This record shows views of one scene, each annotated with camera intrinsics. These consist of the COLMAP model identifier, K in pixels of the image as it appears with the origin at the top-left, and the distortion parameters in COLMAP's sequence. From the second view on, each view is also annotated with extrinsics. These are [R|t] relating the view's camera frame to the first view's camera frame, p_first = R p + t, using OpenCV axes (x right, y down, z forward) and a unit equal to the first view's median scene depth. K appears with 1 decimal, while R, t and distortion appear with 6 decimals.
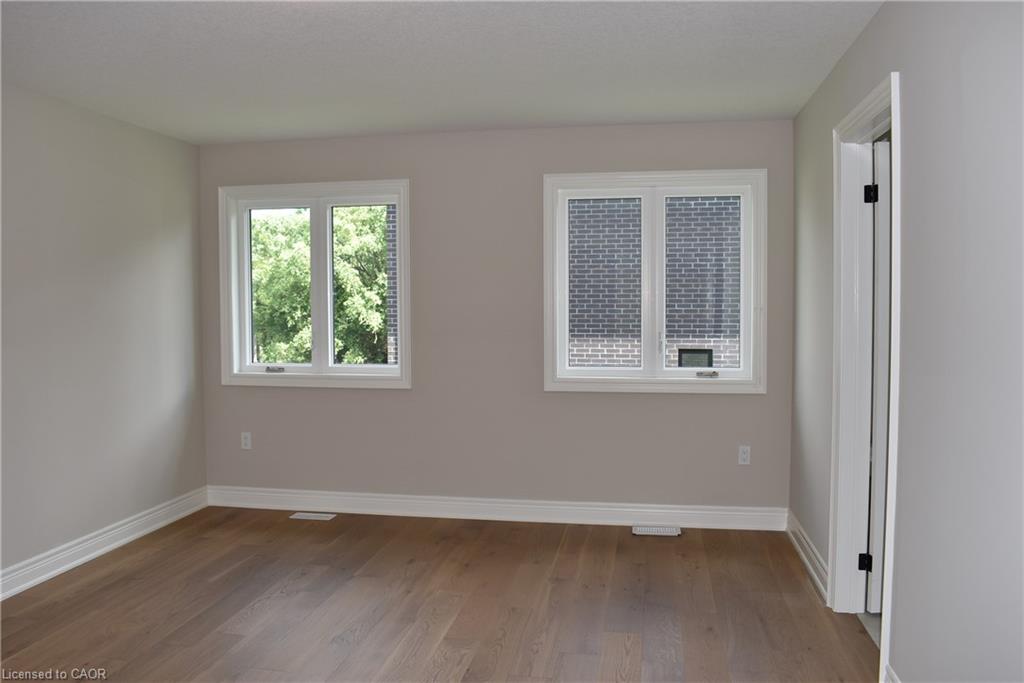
lens RADIAL K [[814.1, 0, 504.0], [0, 814.1, 336.1], [0, 0, 1]] dist [-0.063915, -0.005667]
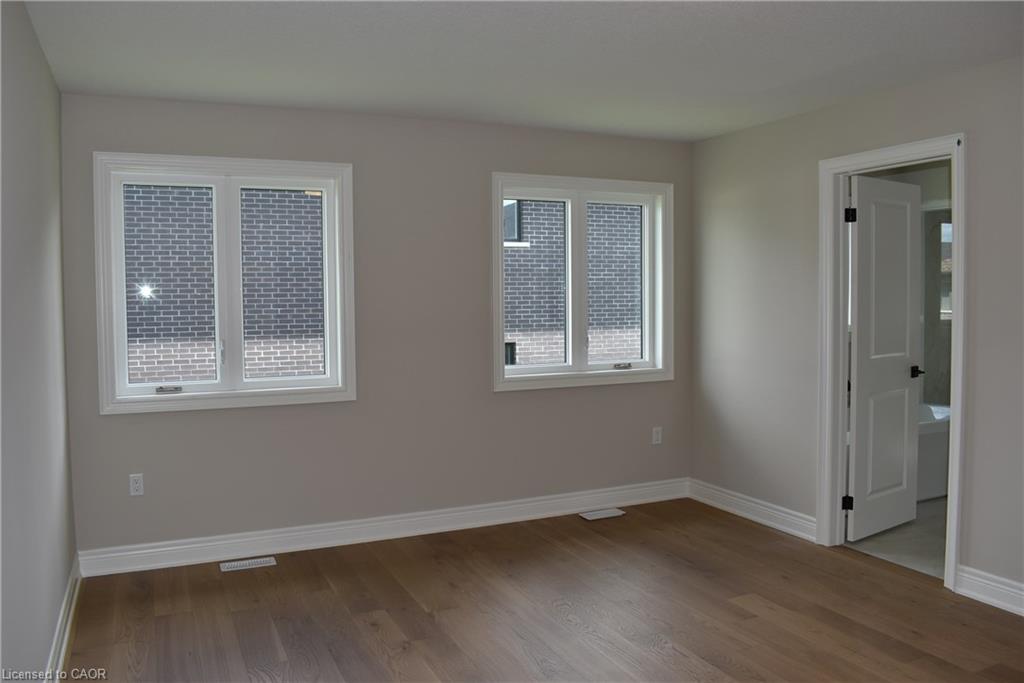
lens RADIAL K [[814.1, 0, 505.6], [0, 814.1, 340.5], [0, 0, 1]] dist [-0.063915, -0.005667]
pose [[0.814355, -0.034507, 0.579340, -0.191011], [0.030798, 0.999394, 0.016235, -0.003798], [-0.579549, 0.004622, 0.814924, 0.070486]]
